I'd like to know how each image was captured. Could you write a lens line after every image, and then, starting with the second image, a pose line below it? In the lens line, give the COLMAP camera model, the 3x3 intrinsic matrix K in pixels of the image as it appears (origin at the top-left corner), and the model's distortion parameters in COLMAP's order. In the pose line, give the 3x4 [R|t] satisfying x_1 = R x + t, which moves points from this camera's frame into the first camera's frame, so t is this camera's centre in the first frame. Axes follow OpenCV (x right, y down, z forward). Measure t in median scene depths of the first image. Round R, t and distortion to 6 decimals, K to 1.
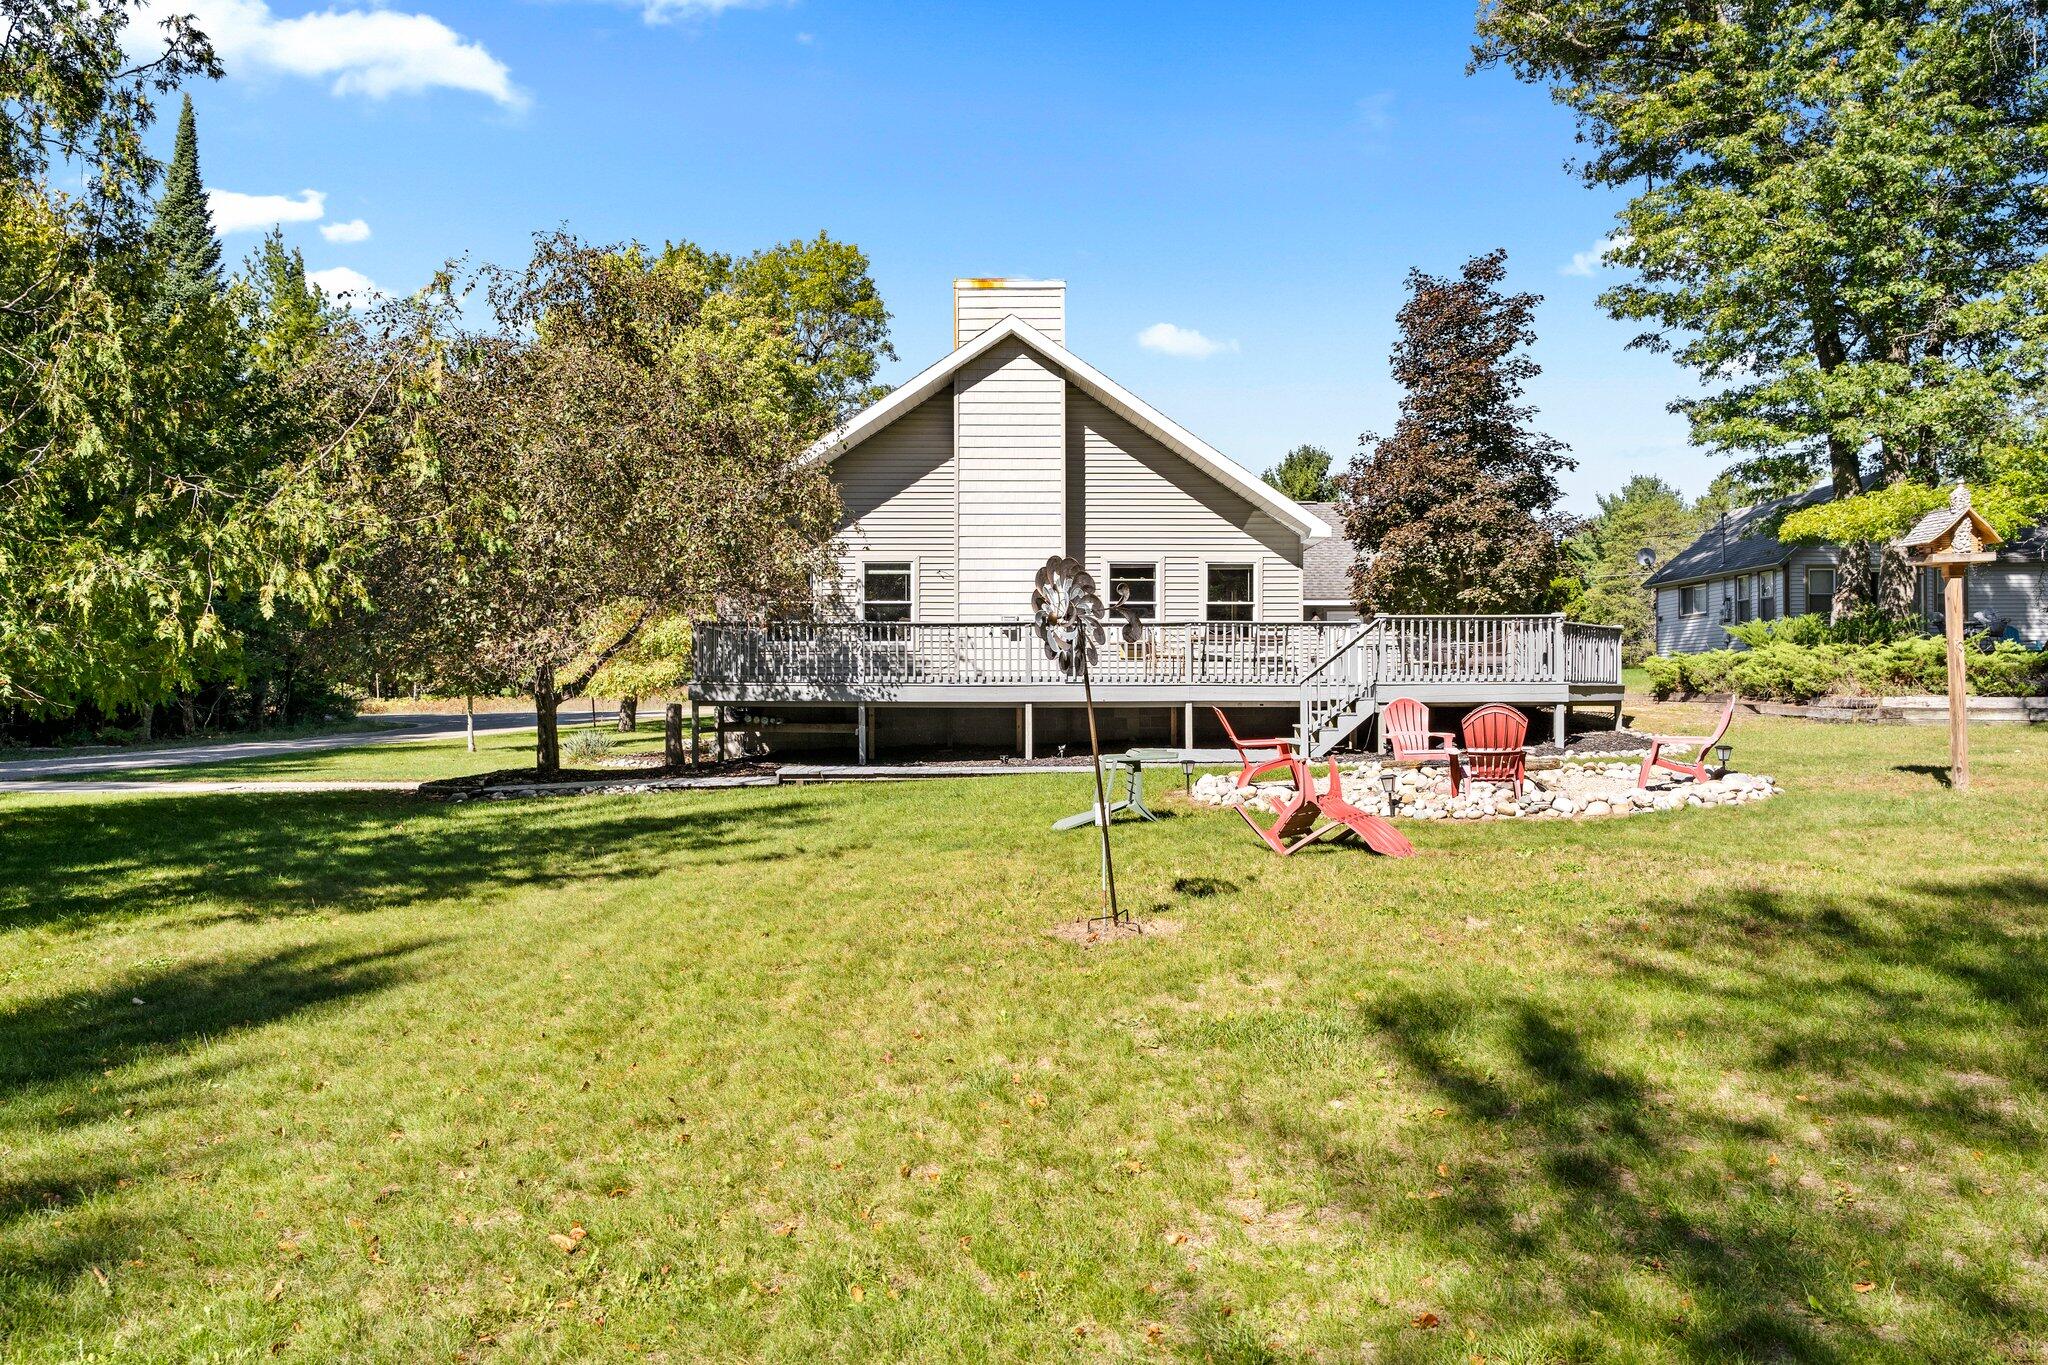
lens RADIAL K [[1373.9, 0, 1027.8], [0, 1373.9, 682.1], [0, 0, 1]] dist [-0.005850, -0.006512]
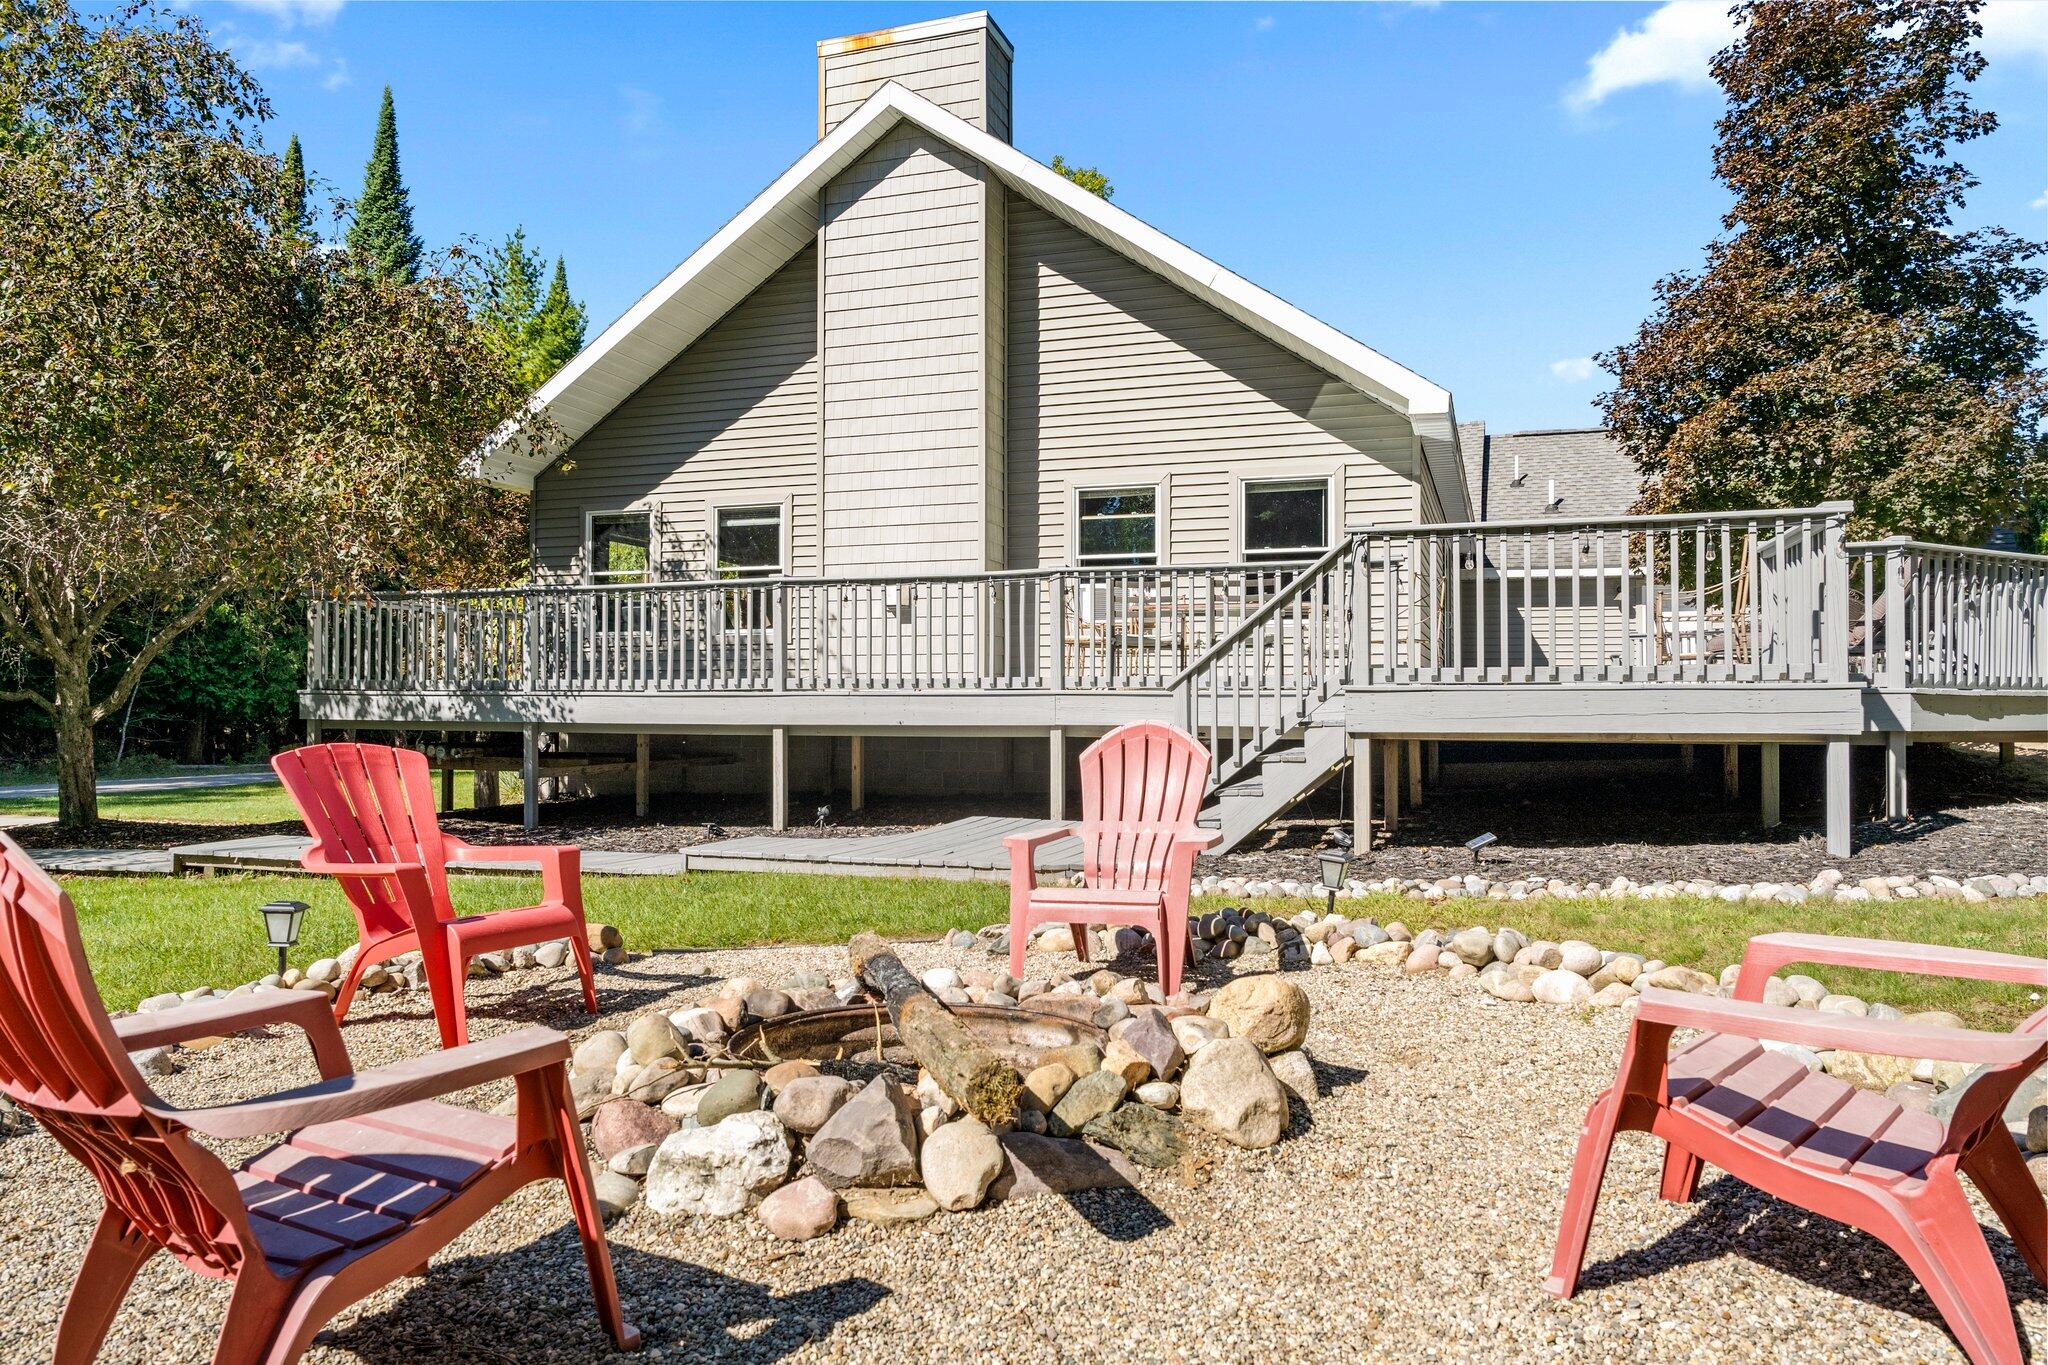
lens RADIAL K [[1373.9, 0, 1019.6], [0, 1373.9, 684.5], [0, 0, 1]] dist [-0.005850, -0.006512]
pose [[0.938935, -0.002460, -0.344087, 0.238374], [-0.001934, 0.999921, -0.012425, 0.004085], [0.344090, 0.012331, 0.938856, 0.440160]]
